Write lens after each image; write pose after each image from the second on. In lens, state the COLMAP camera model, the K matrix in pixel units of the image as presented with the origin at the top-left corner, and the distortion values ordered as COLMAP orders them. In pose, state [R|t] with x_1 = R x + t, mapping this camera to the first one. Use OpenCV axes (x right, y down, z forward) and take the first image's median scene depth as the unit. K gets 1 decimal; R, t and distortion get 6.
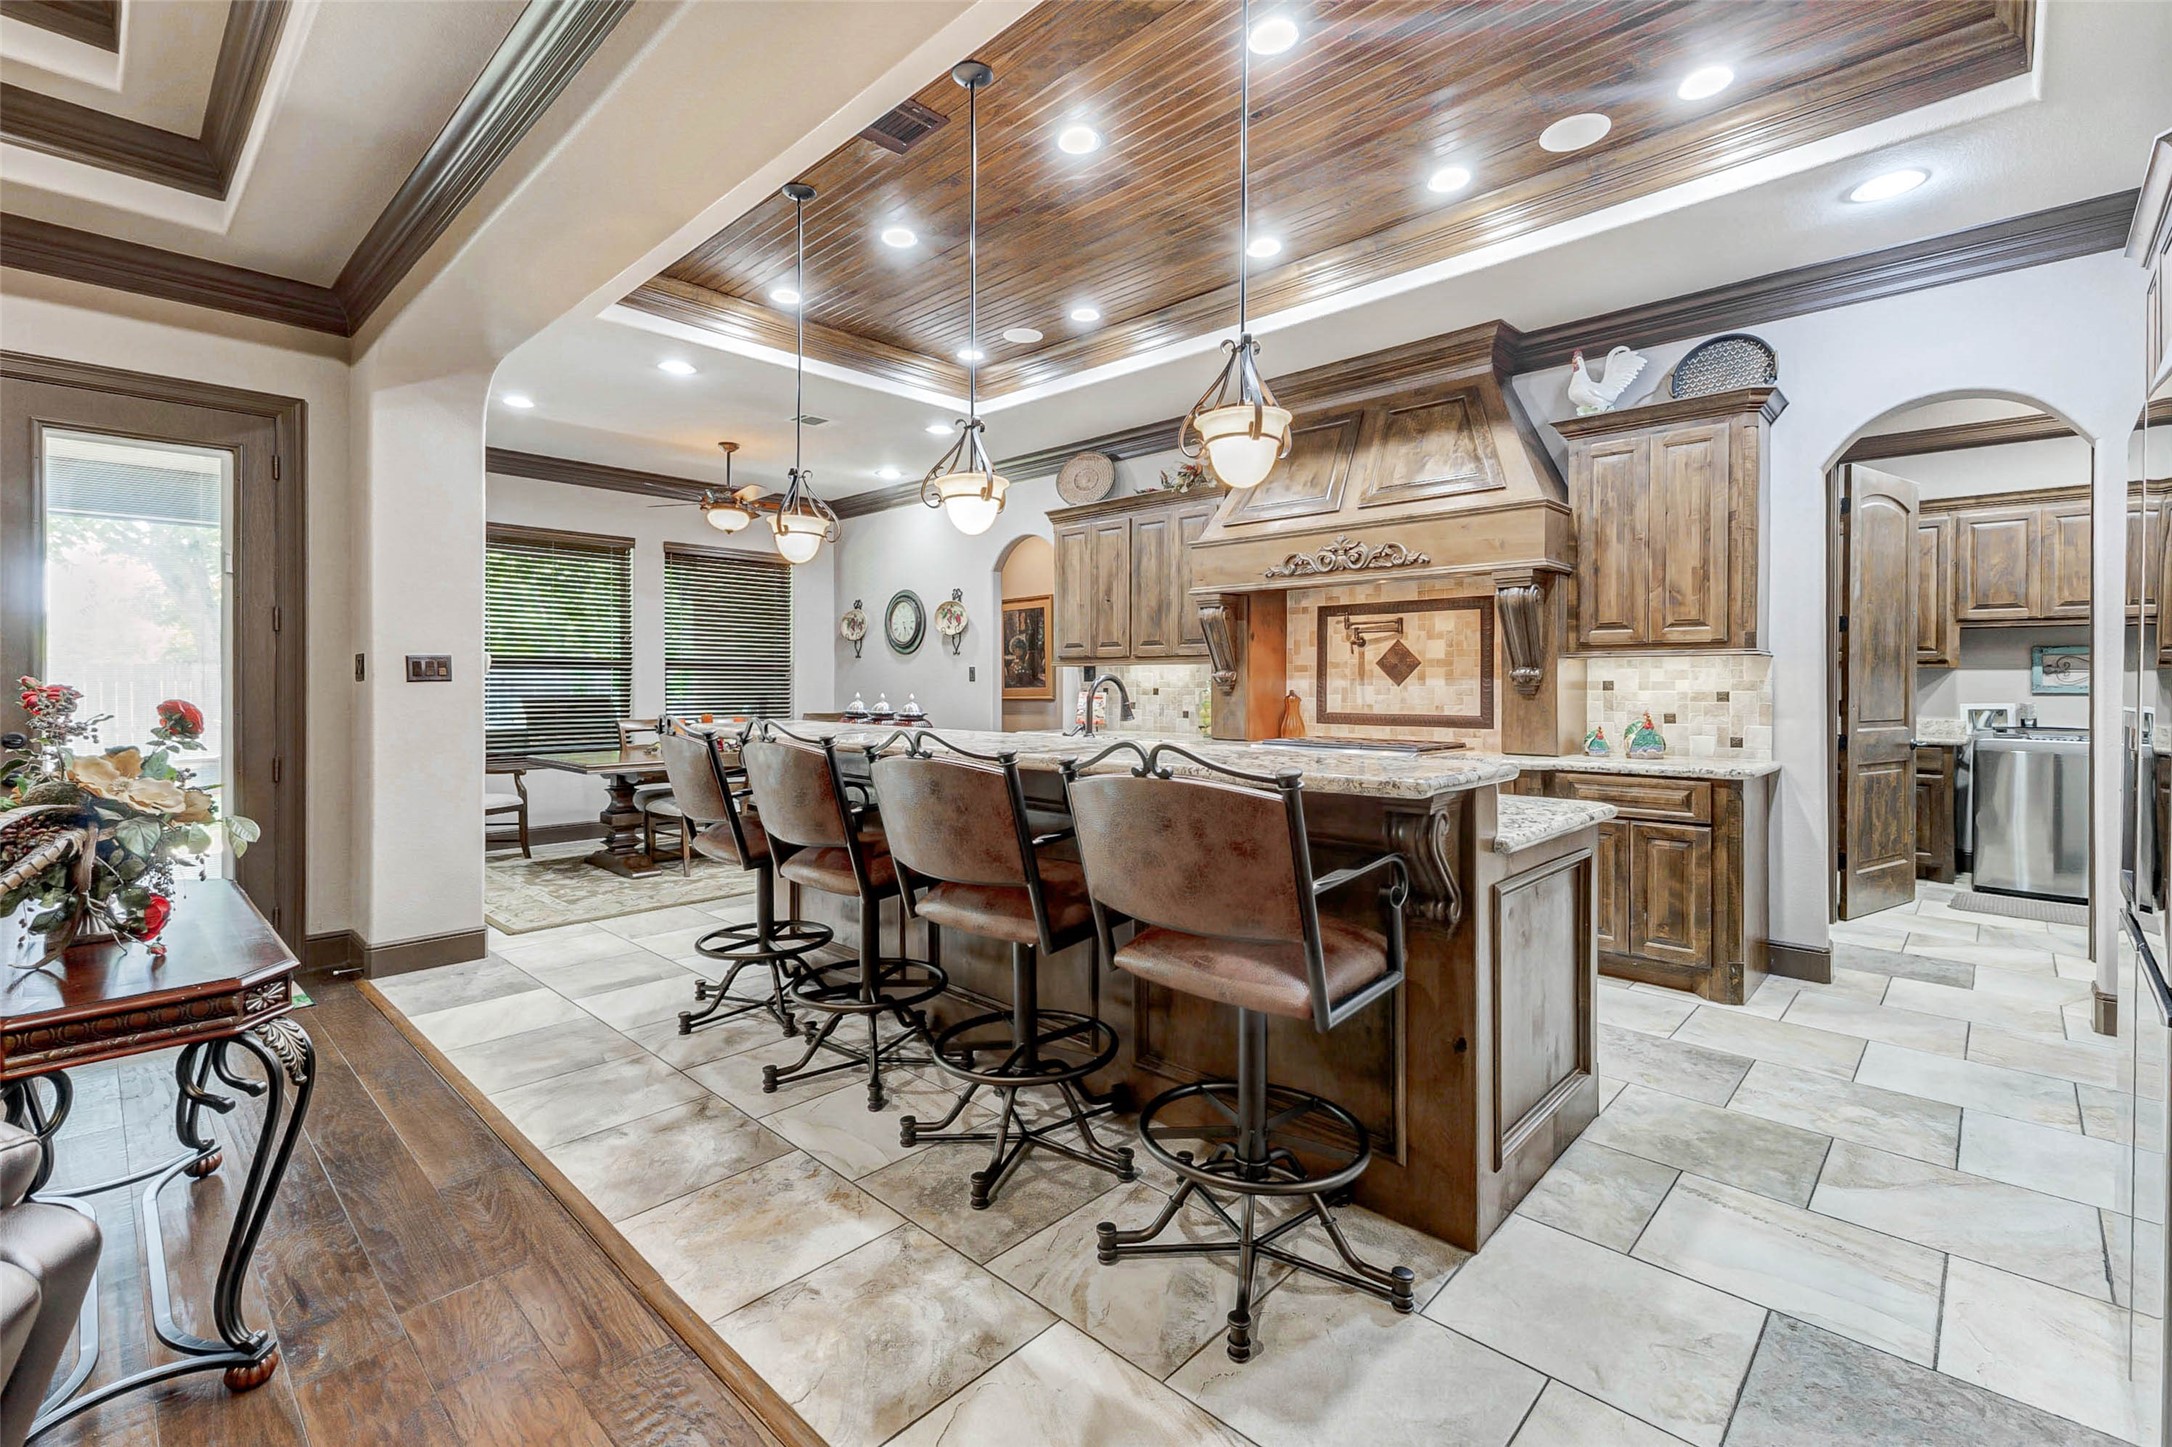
lens RADIAL K [[944.6, 0, 1101.2], [0, 944.6, 711.4], [0, 0, 1]] dist [-0.000138, -0.000003]
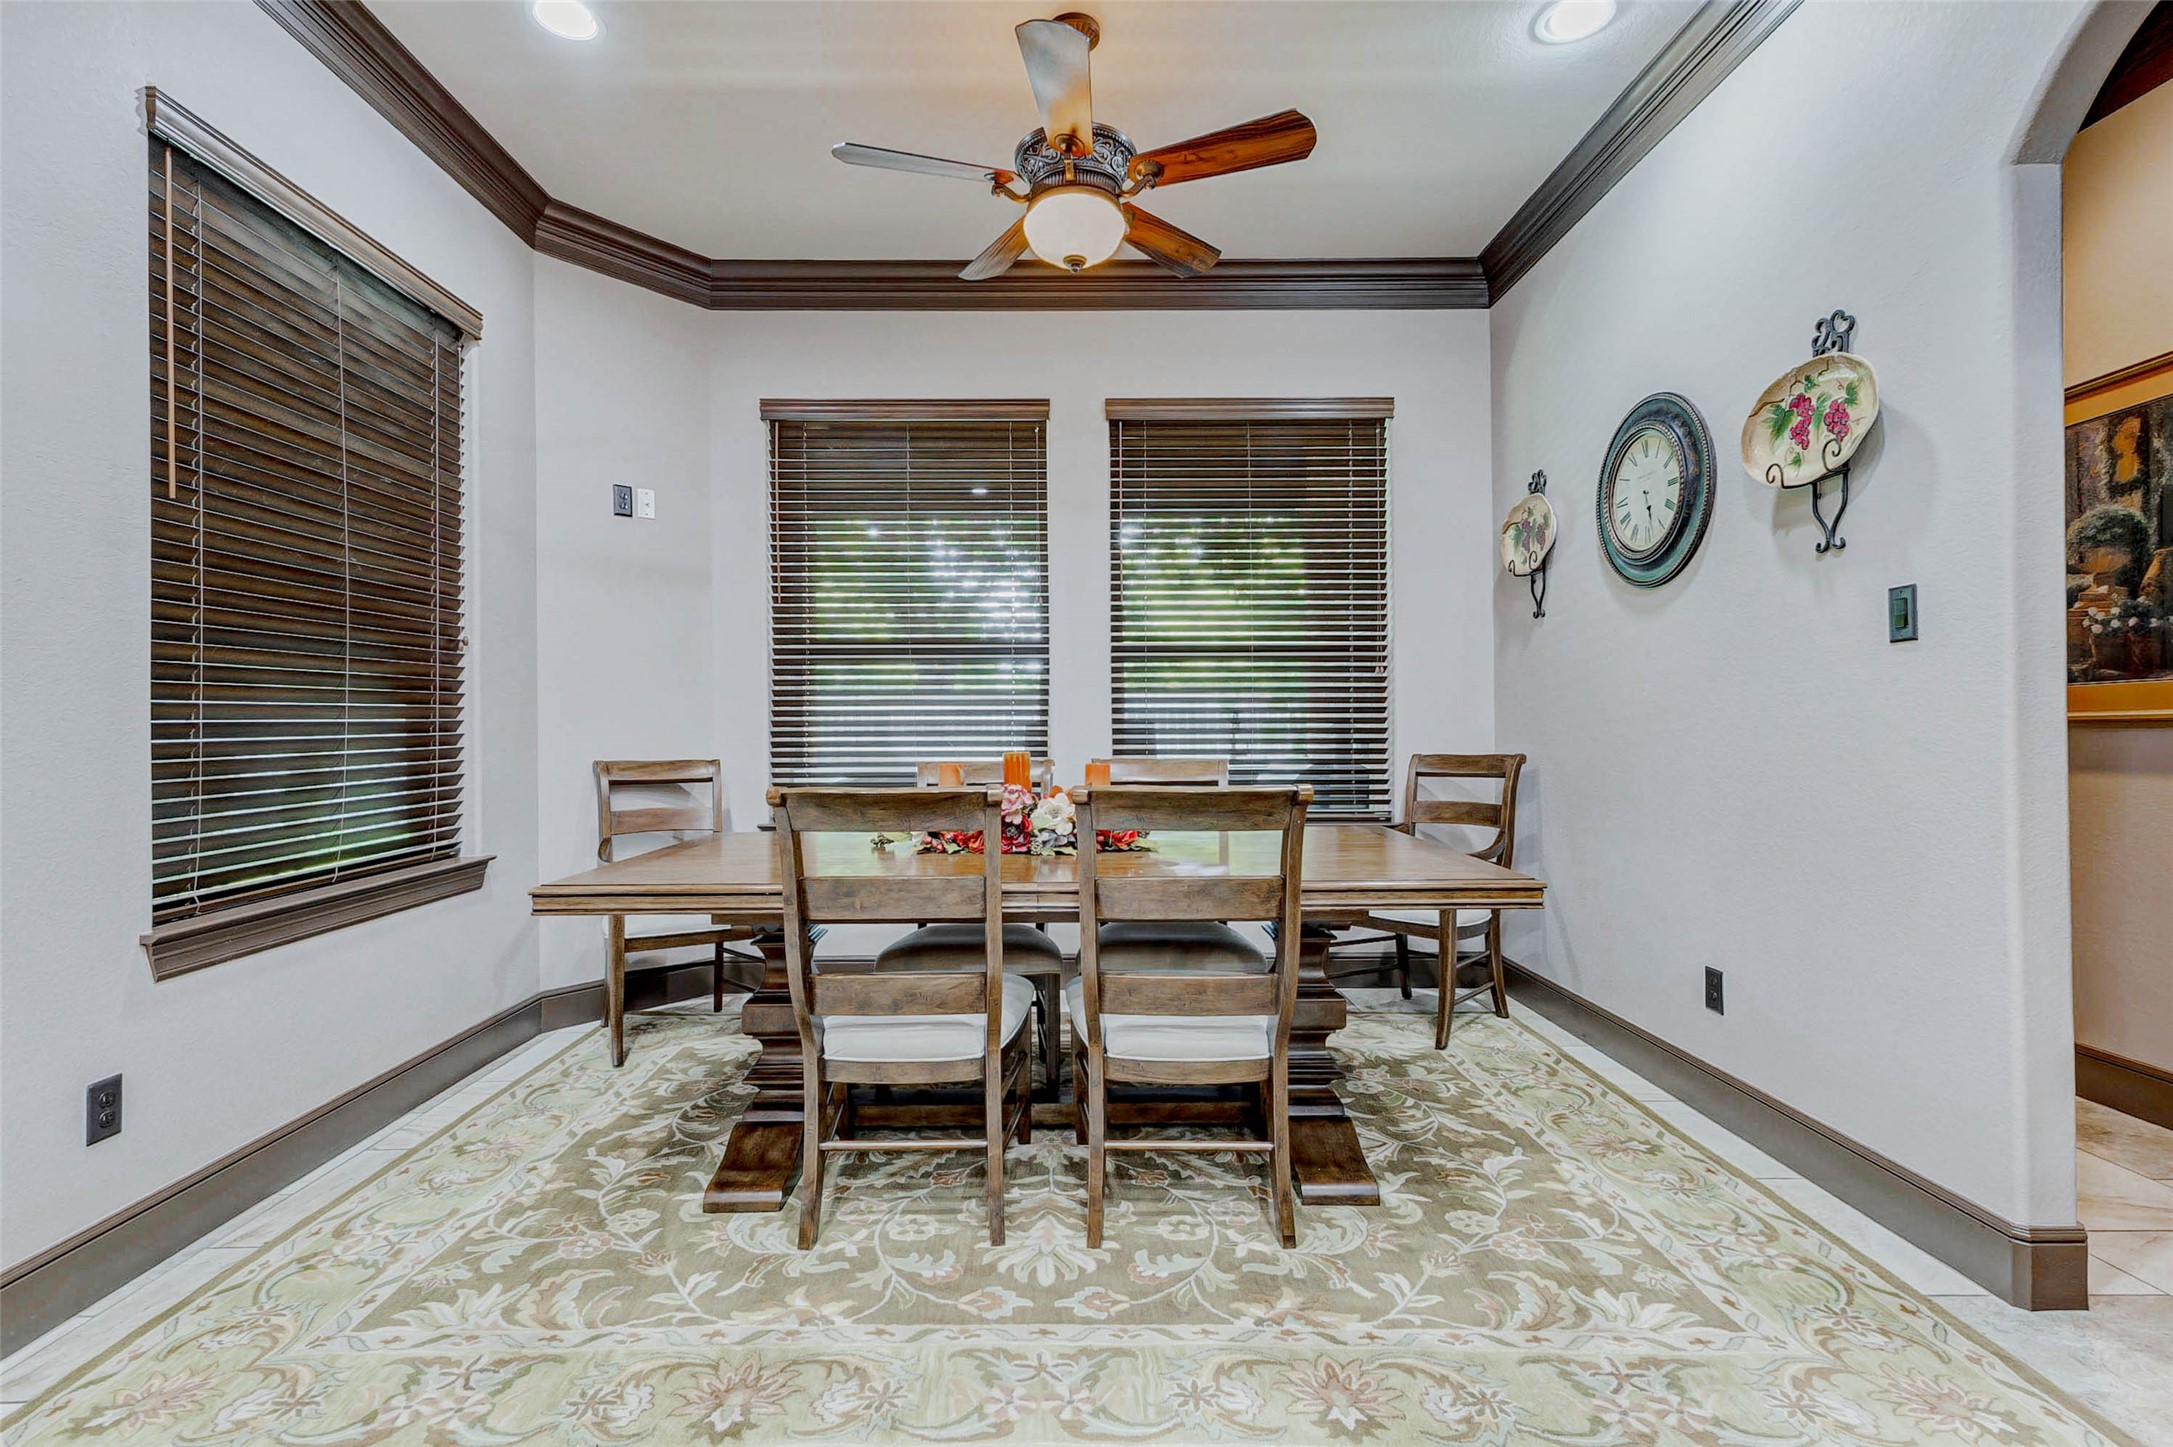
lens RADIAL K [[1041.5, 0, 1068.2], [0, 1041.5, 724.9], [0, 0, 1]] dist [0.000692, 0.000257]
pose [[0.684533, -0.005069, -0.728964, -0.125530], [-0.017165, 0.999586, -0.023070, 0.002286], [0.728779, 0.028305, 0.684163, 0.943501]]
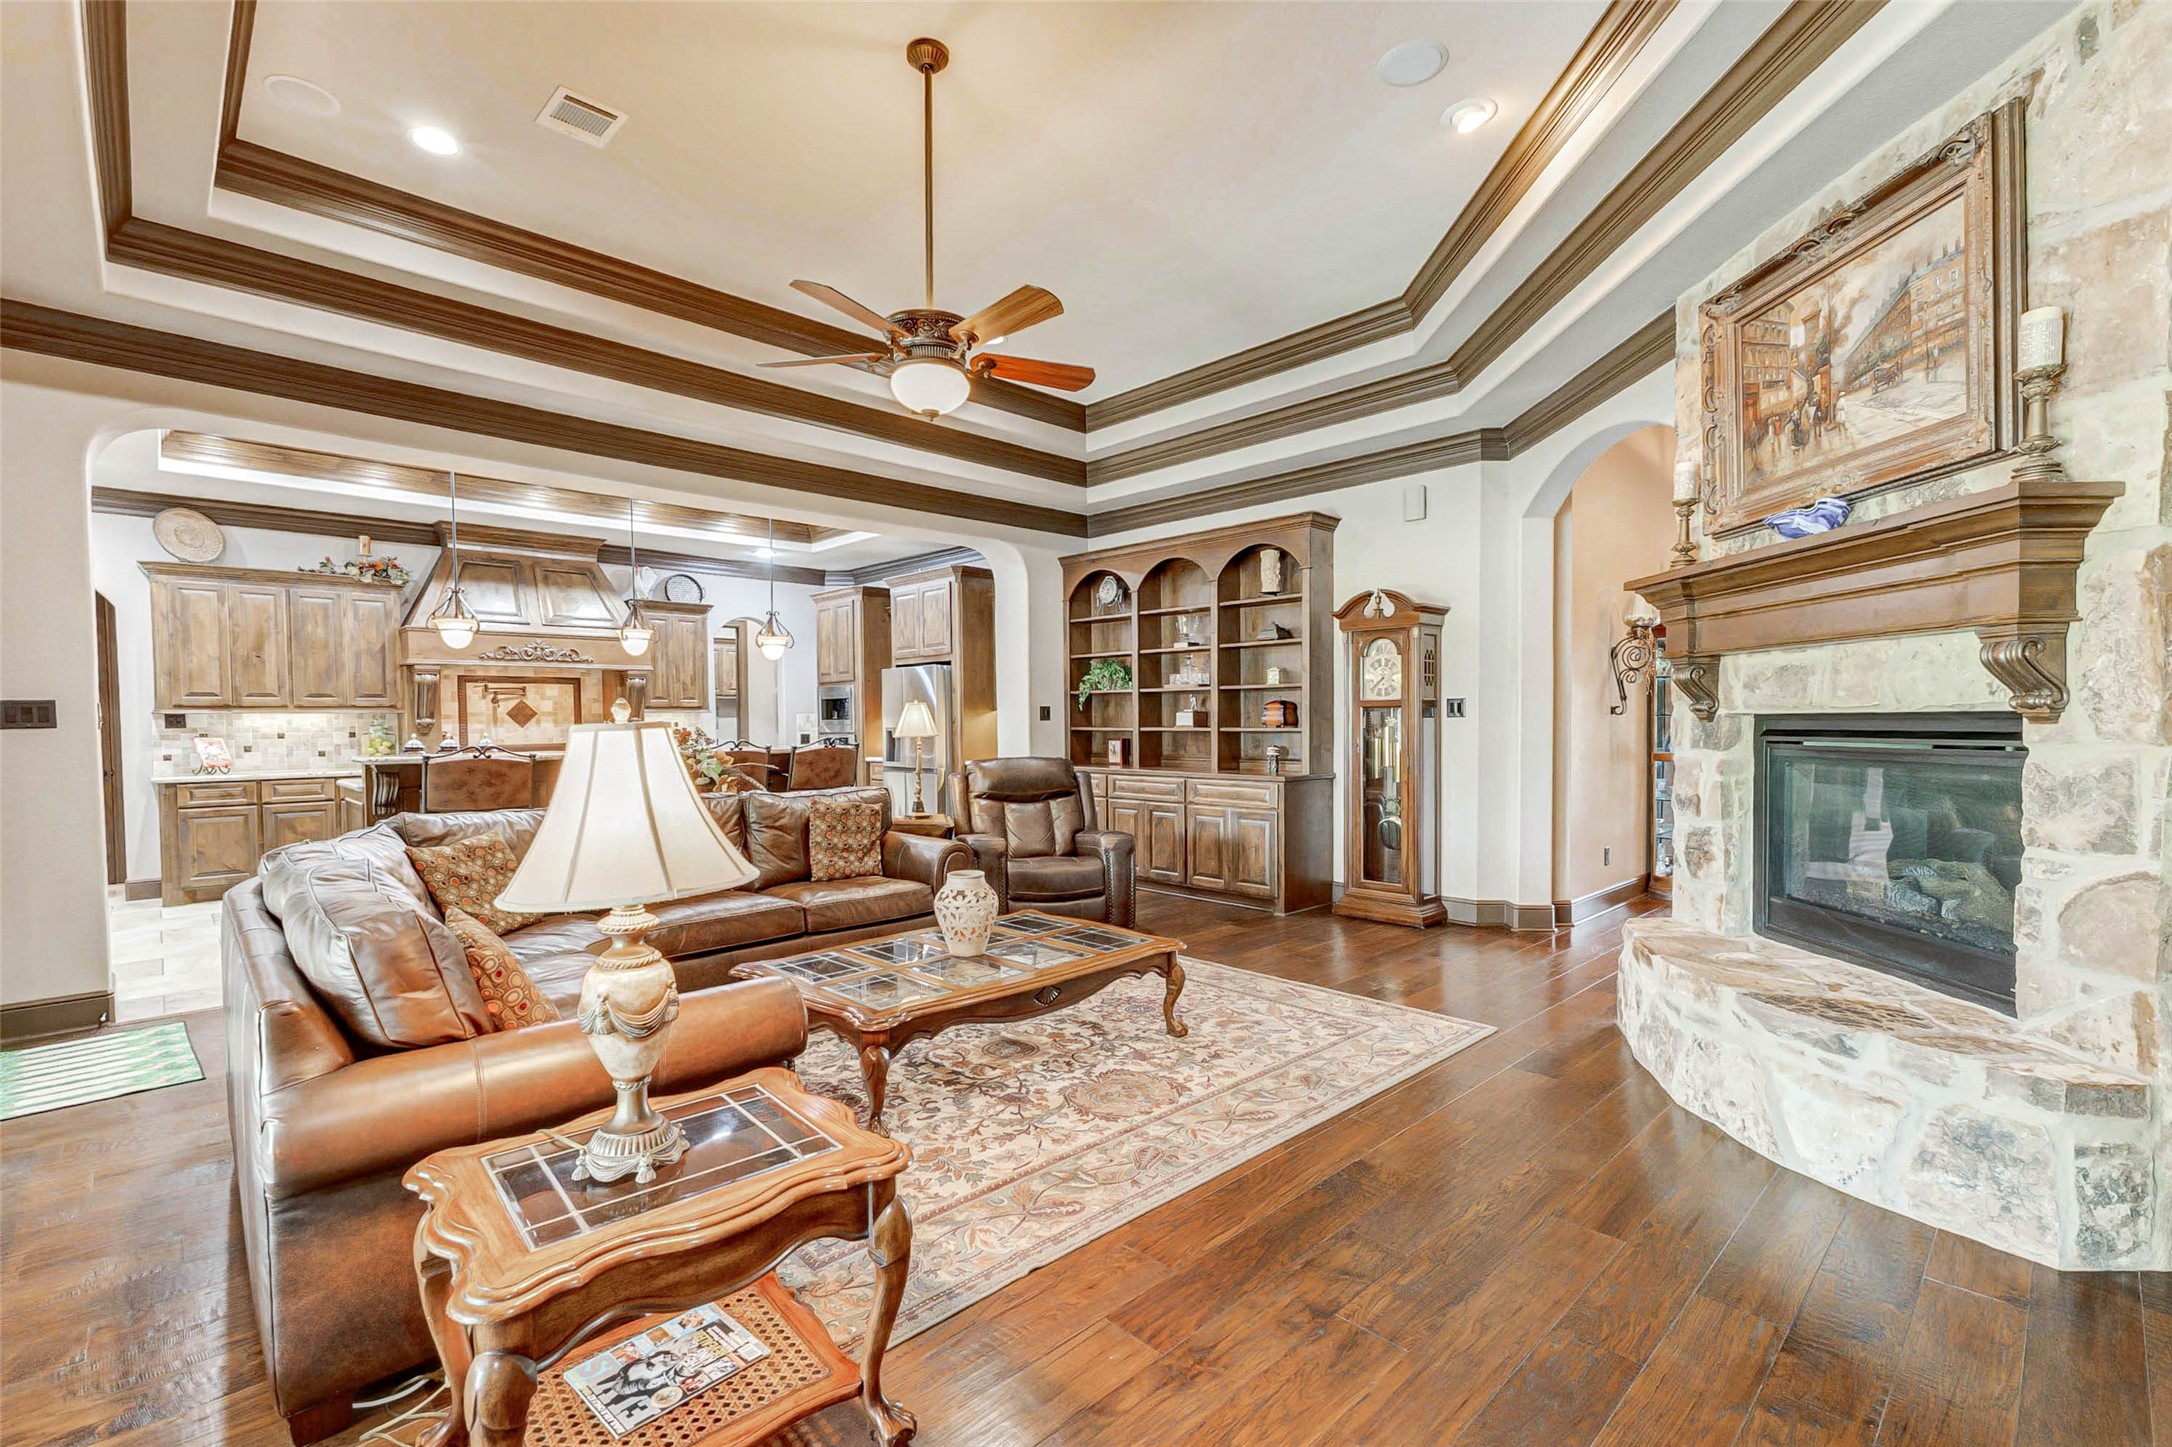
lens RADIAL K [[979.0, 0, 1085.7], [0, 979.0, 754.7], [0, 0, 1]] dist [-0.013191, -0.000437]
pose [[0.046326, -0.036475, 0.998260, -1.340404], [0.041740, 0.998531, 0.034548, 0.002681], [-0.998054, 0.040067, 0.047780, -0.062938]]
